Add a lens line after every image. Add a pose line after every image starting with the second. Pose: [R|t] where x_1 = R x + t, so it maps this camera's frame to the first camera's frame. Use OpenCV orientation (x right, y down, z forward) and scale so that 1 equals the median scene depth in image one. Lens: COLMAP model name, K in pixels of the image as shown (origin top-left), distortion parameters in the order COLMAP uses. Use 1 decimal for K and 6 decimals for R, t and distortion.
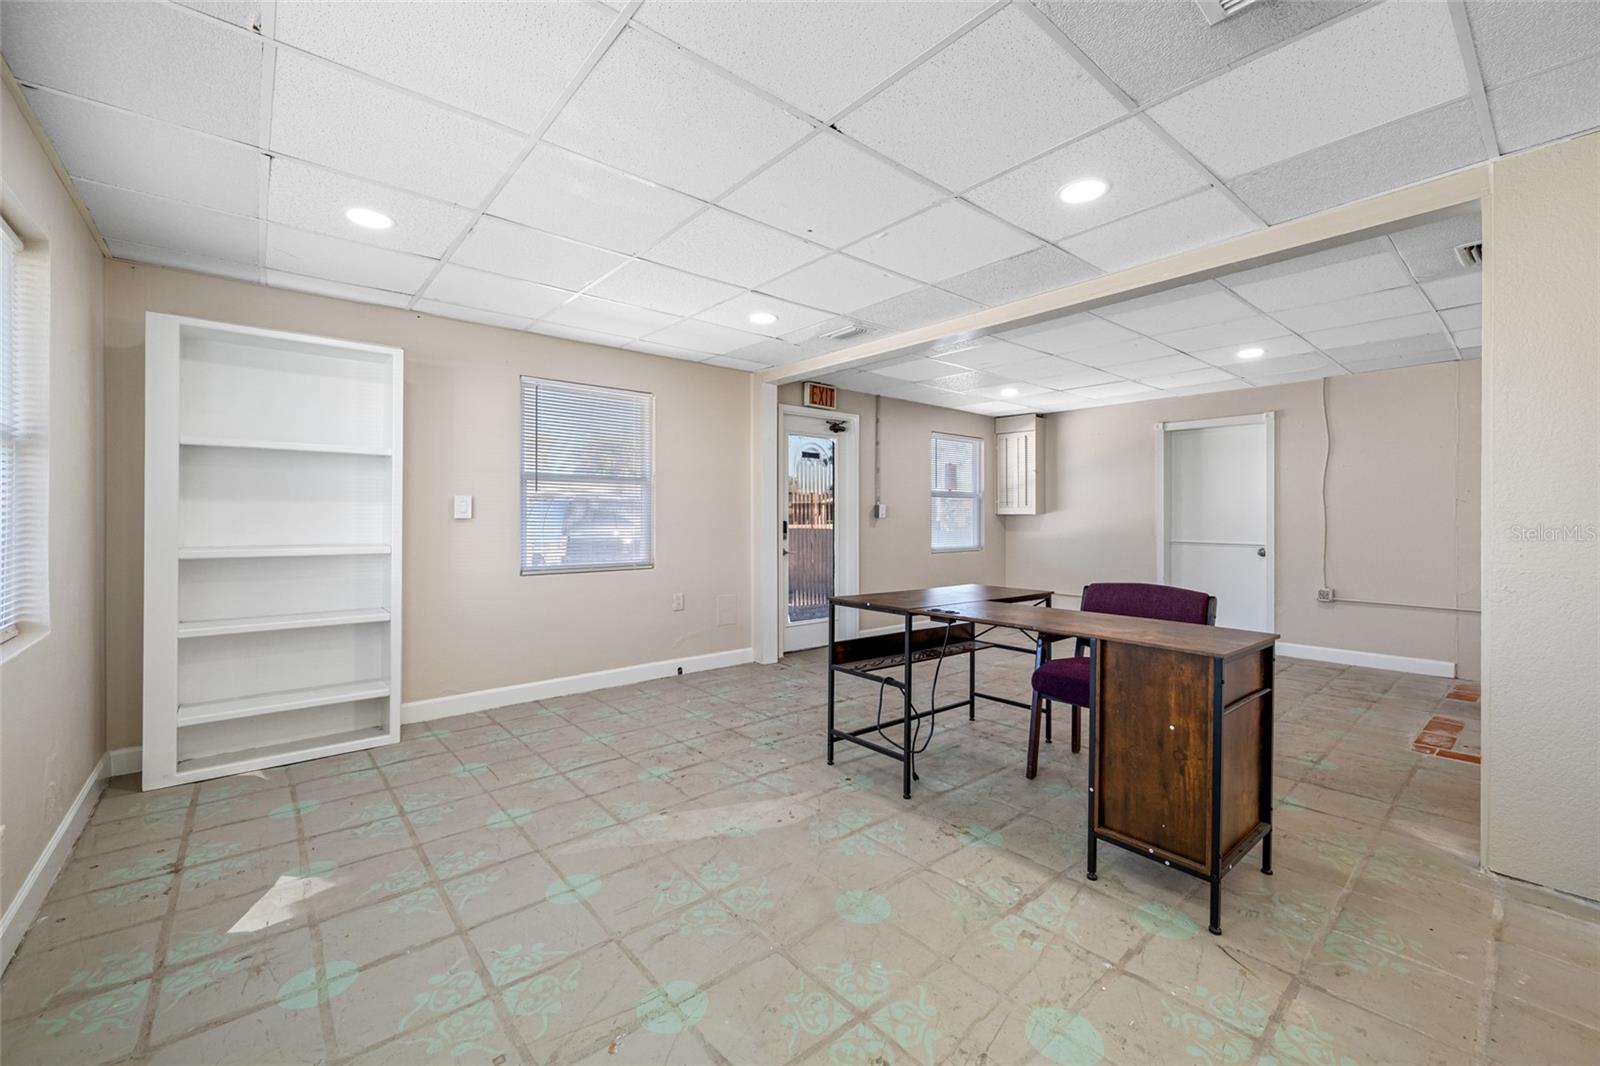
lens RADIAL K [[638.2, 0, 804.2], [0, 638.2, 521.9], [0, 0, 1]] dist [-0.000149, 0.000113]
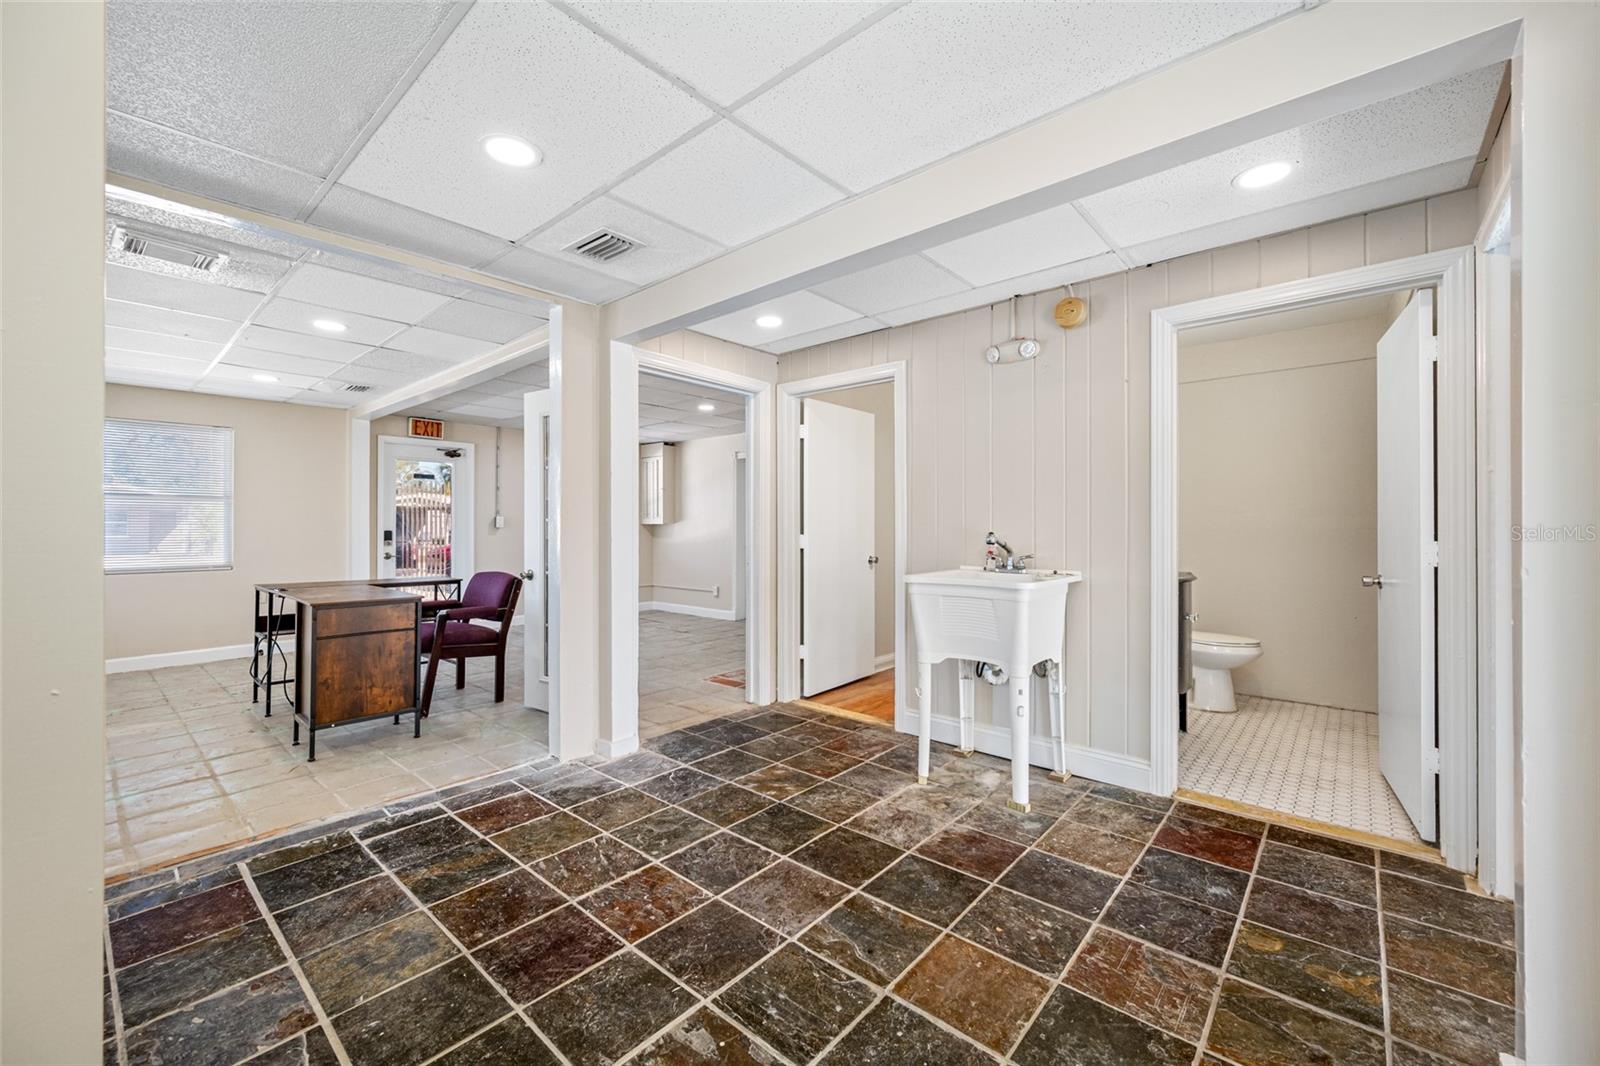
lens RADIAL K [[636.9, 0, 799.2], [0, 636.9, 520.0], [0, 0, 1]] dist [-0.001255, -0.000230]
pose [[0.988944, -0.002384, 0.148270, 0.846720], [0.005039, 0.999834, -0.017528, 0.004361], [-0.148204, 0.018081, 0.988792, -0.472110]]
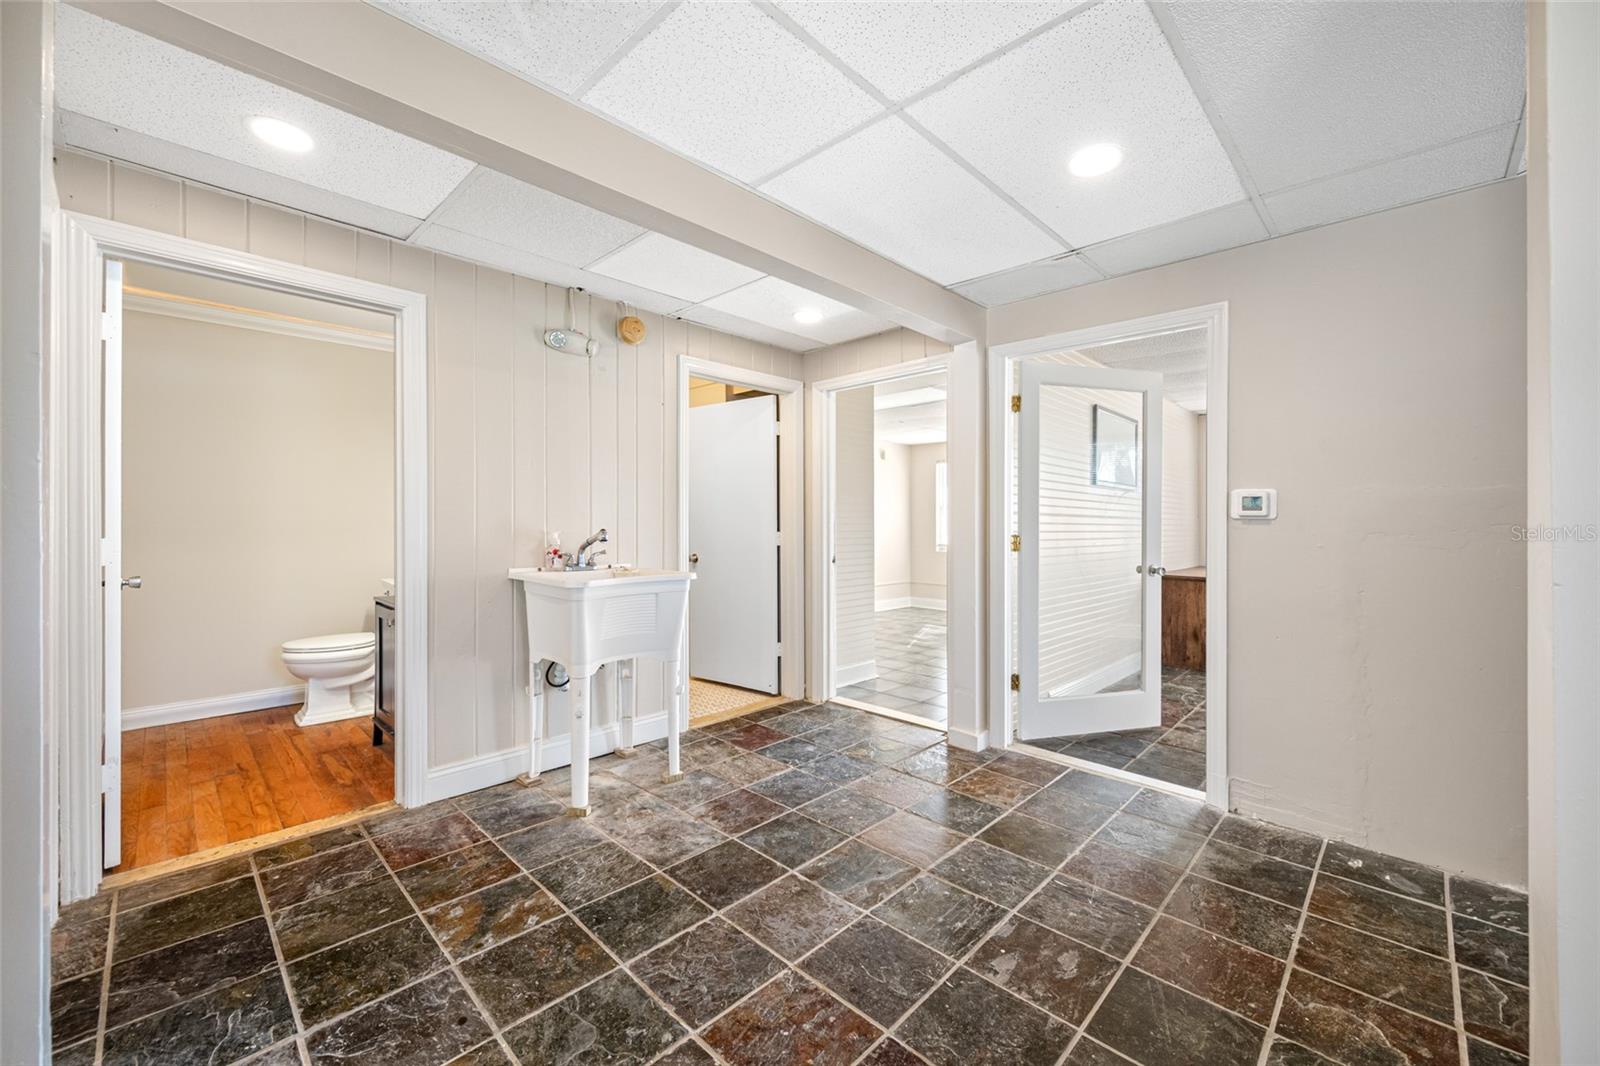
lens RADIAL K [[633.6, 0, 806.4], [0, 633.6, 520.2], [0, 0, 1]] dist [-0.000430, -0.000130]
pose [[-0.099574, 0.002429, 0.995027, 0.392539], [0.004958, 0.999986, -0.001945, -0.000508], [-0.995018, 0.004740, -0.099584, 0.131888]]
